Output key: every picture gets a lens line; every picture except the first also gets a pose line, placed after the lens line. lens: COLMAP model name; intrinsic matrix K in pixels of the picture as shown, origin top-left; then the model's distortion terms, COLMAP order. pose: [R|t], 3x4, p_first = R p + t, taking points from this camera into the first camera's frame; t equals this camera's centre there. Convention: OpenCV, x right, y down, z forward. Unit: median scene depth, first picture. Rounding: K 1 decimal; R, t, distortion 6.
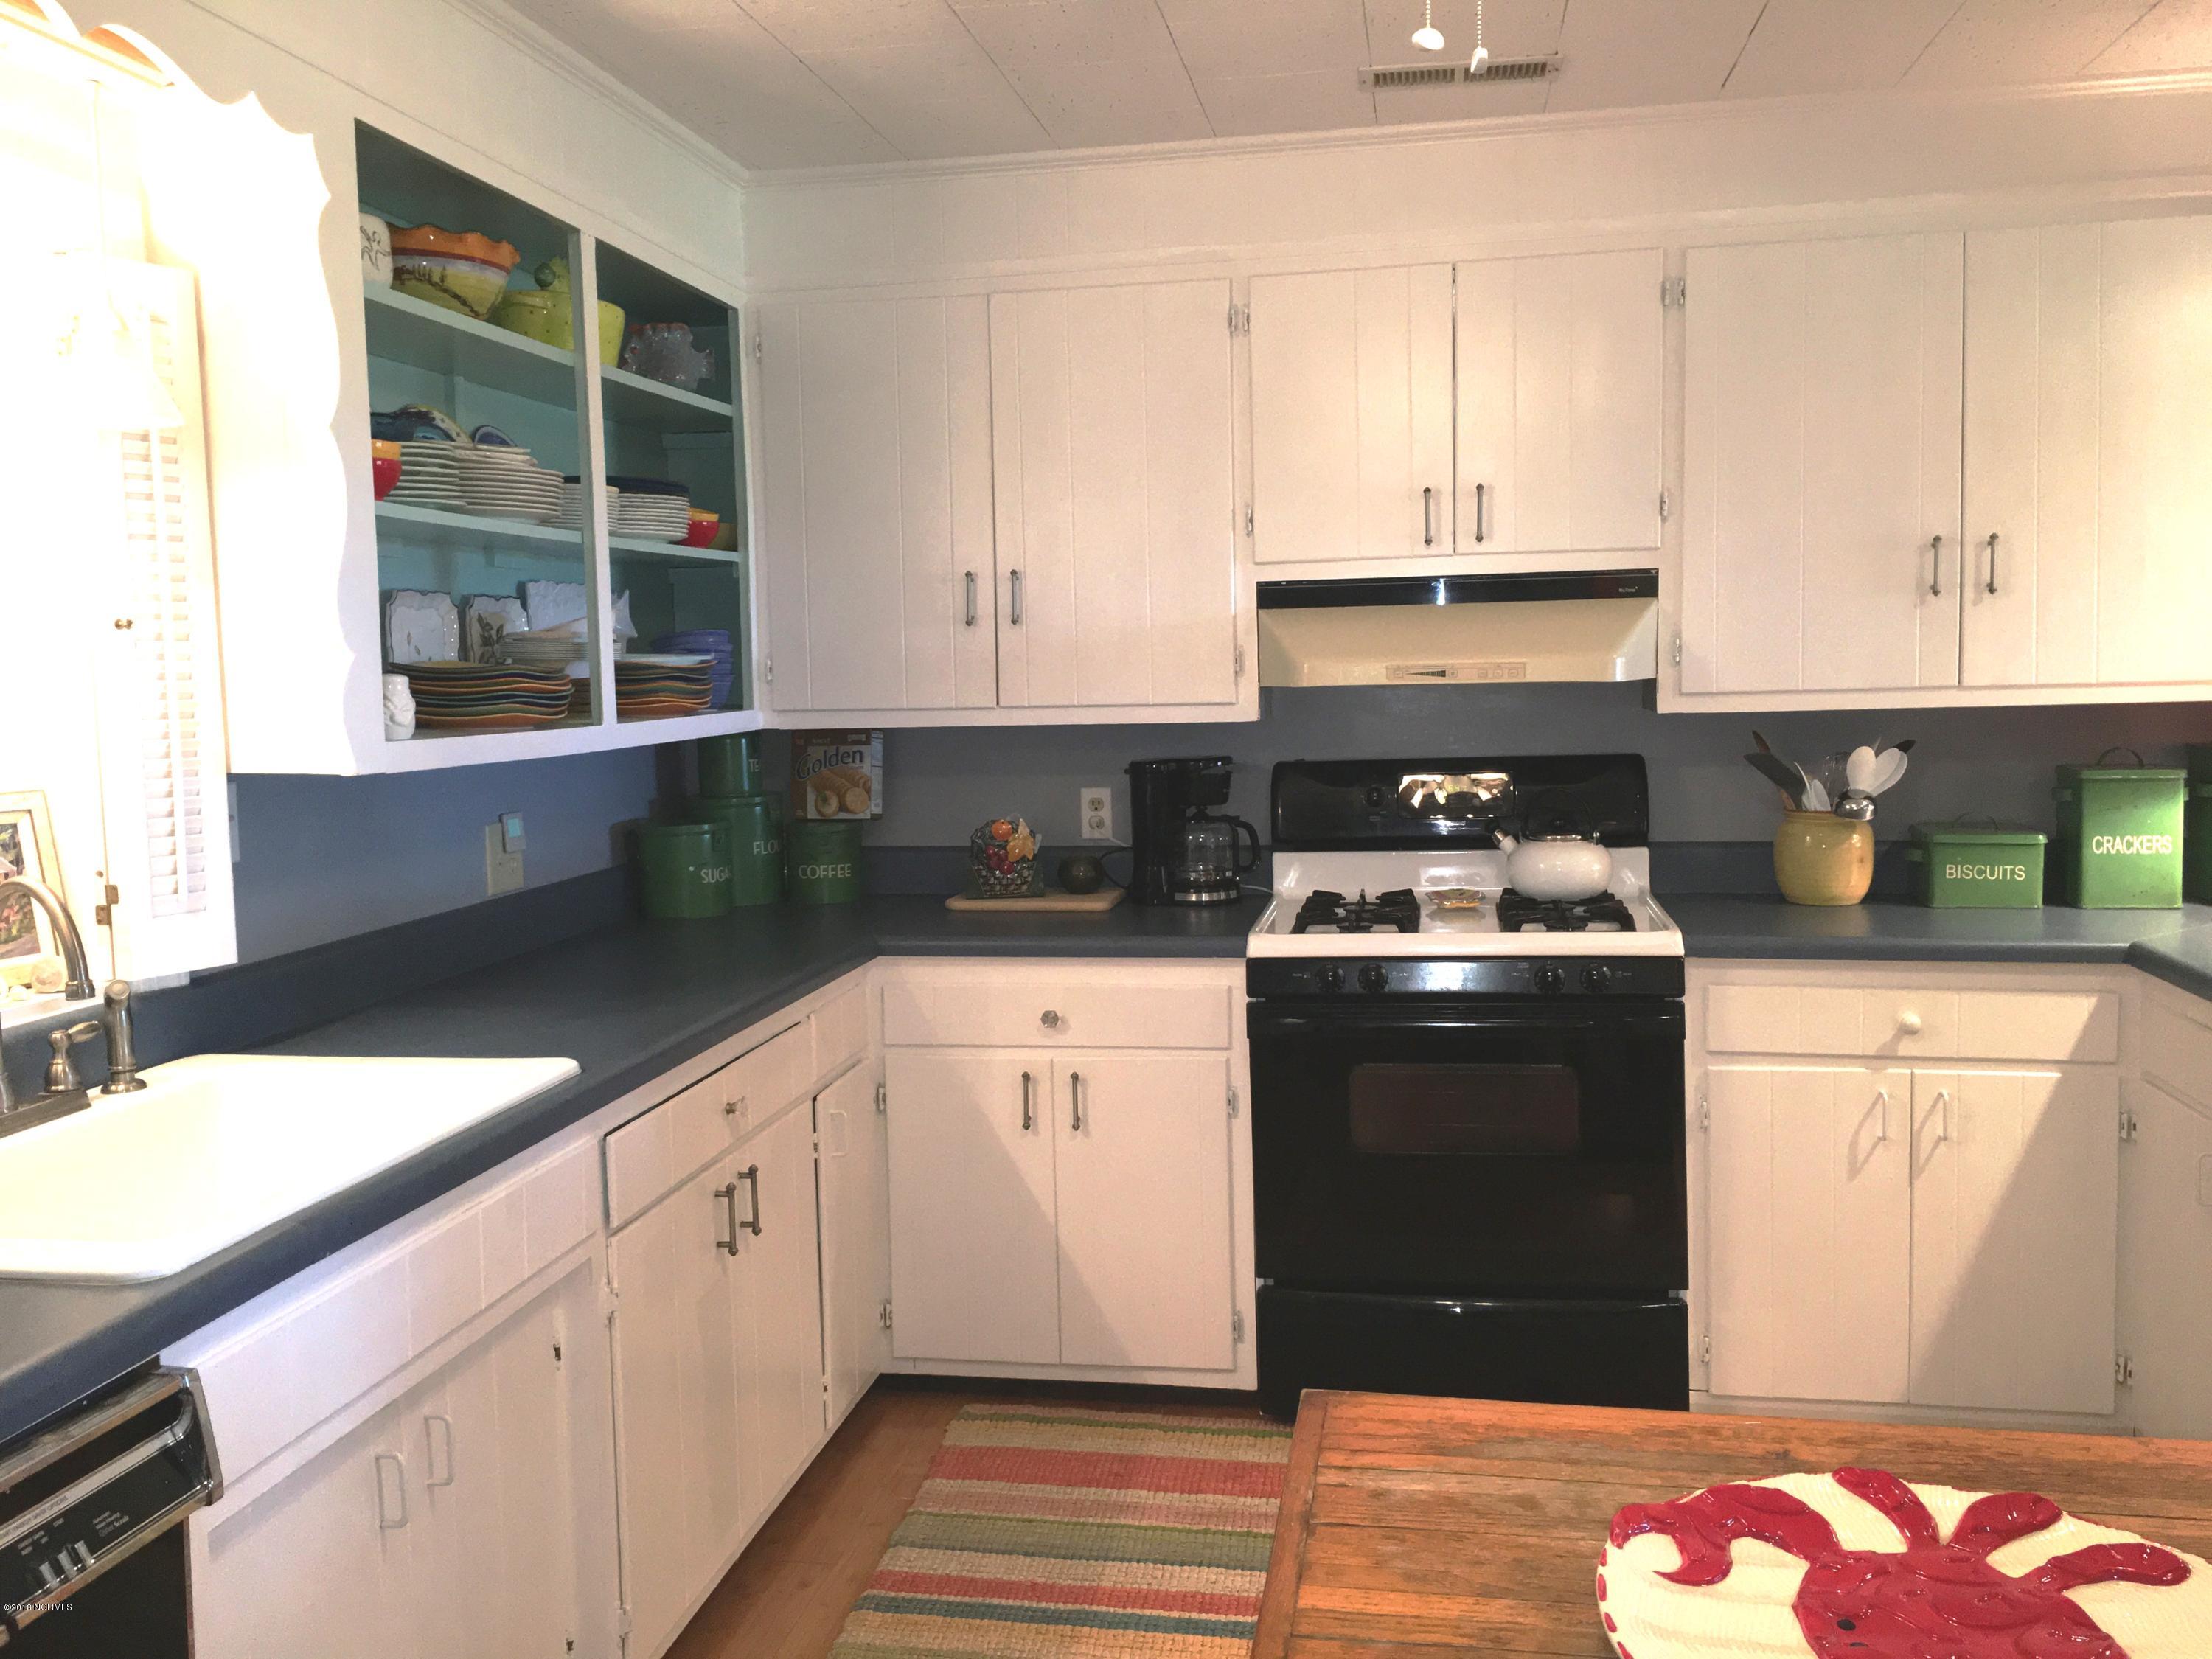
lens RADIAL K [[1872.5, 0, 1109.6], [0, 1872.5, 816.1], [0, 0, 1]] dist [0.079436, -0.104544]
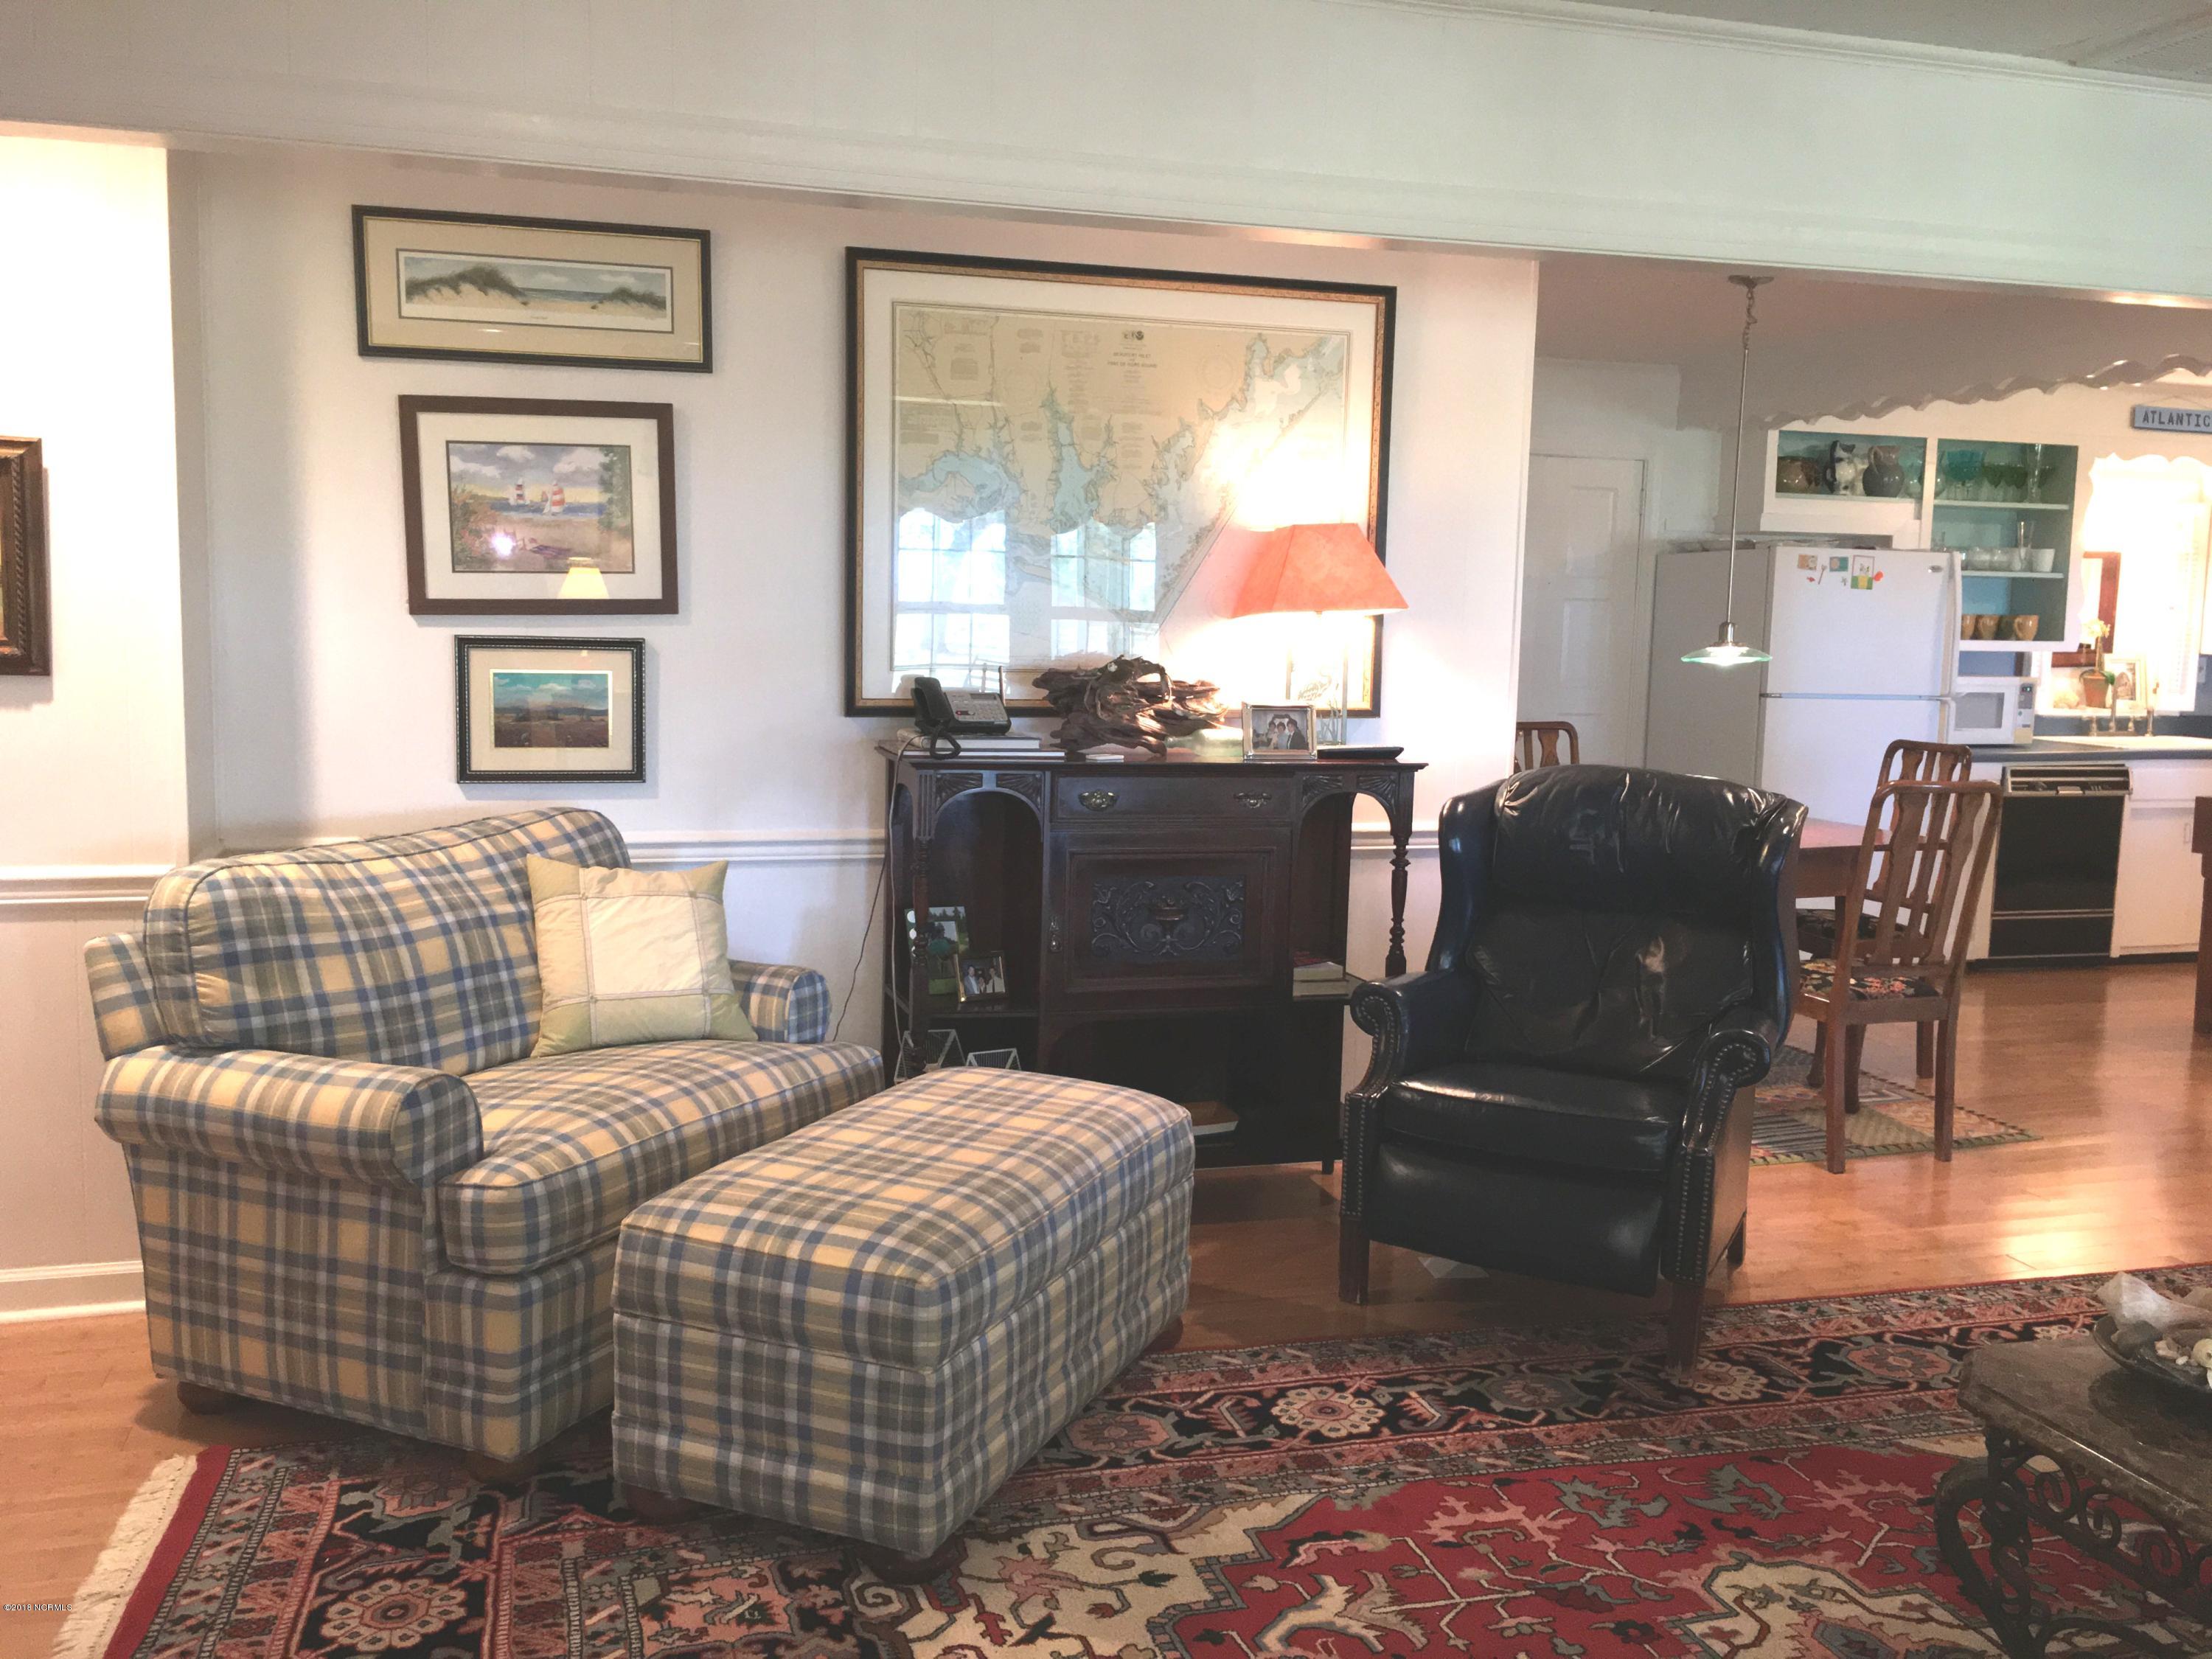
lens RADIAL K [[1872.5, 0, 1113.0], [0, 1872.5, 826.4], [0, 0, 1]] dist [0.079436, -0.104544]
pose [[0.444244, 0.134307, -0.885782, 1.642815], [-0.107233, 0.989563, 0.096262, 0.157725], [0.889465, 0.052221, 0.454009, -2.141733]]
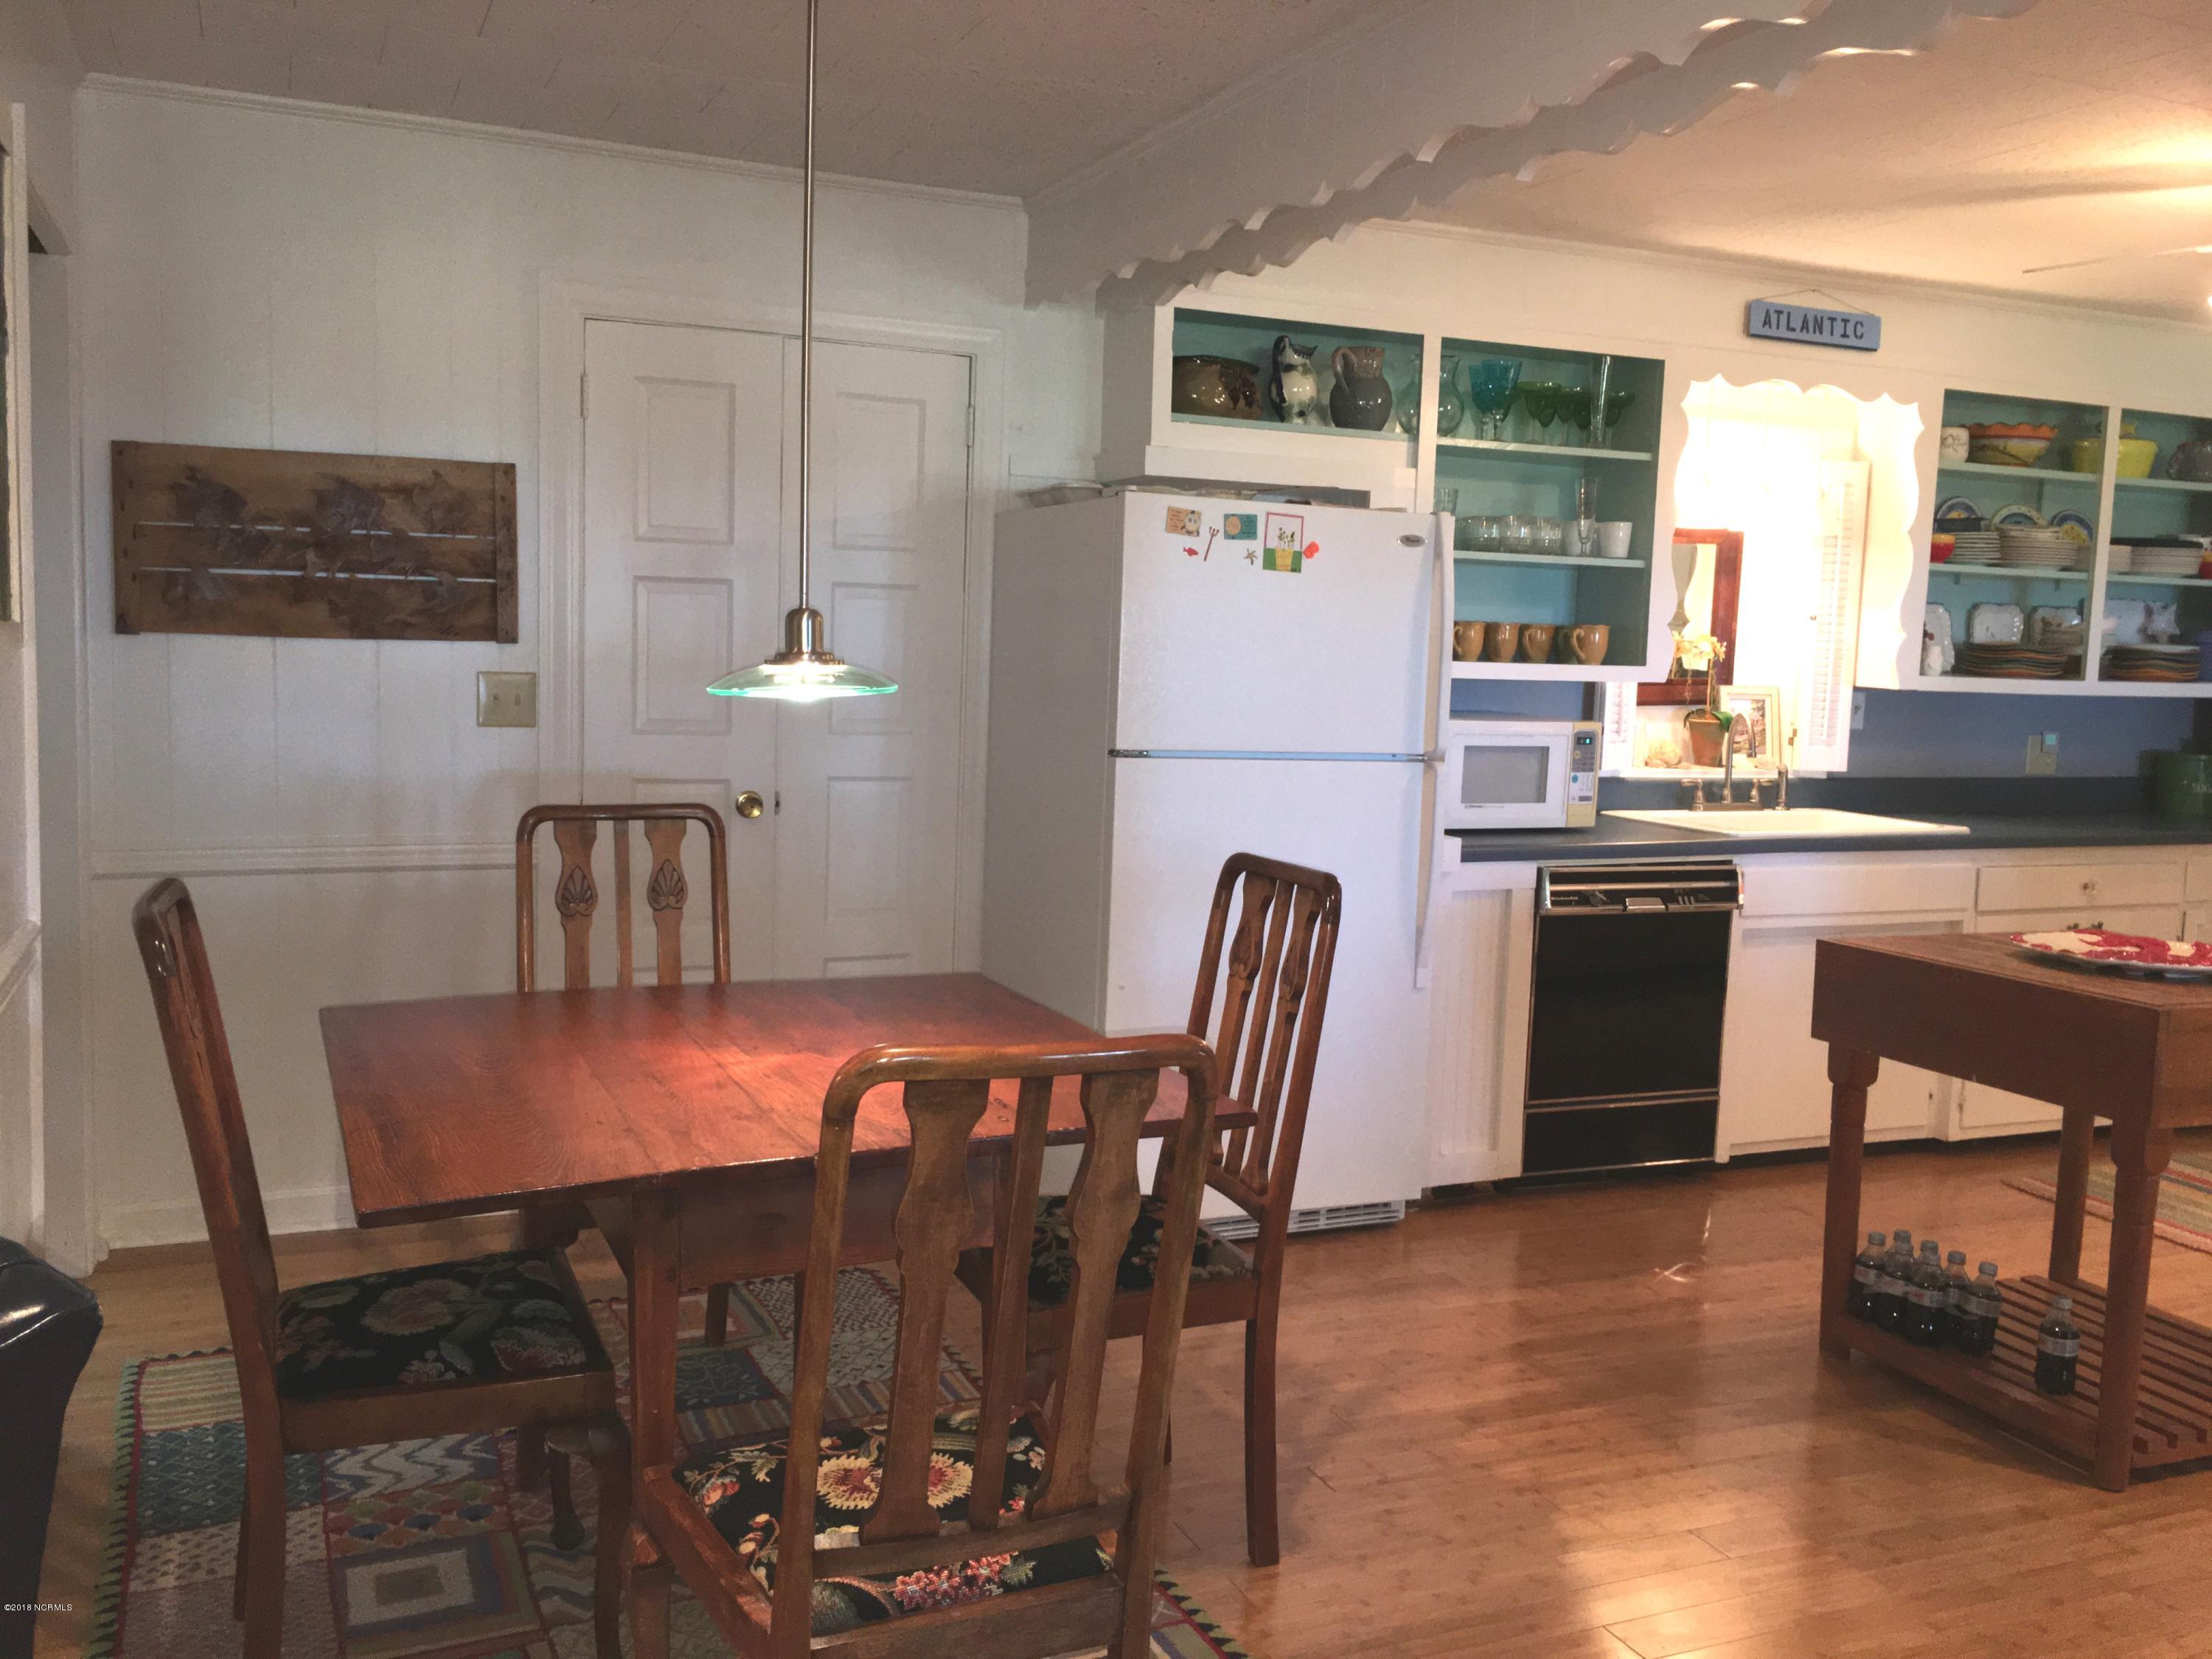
lens RADIAL K [[1872.5, 0, 1093.9], [0, 1872.5, 827.9], [0, 0, 1]] dist [0.079436, -0.104544]
pose [[0.538519, 0.124665, -0.833340, 0.909116], [-0.115658, 0.990570, 0.073446, 0.081340], [0.834638, 0.056830, 0.547860, -0.934648]]
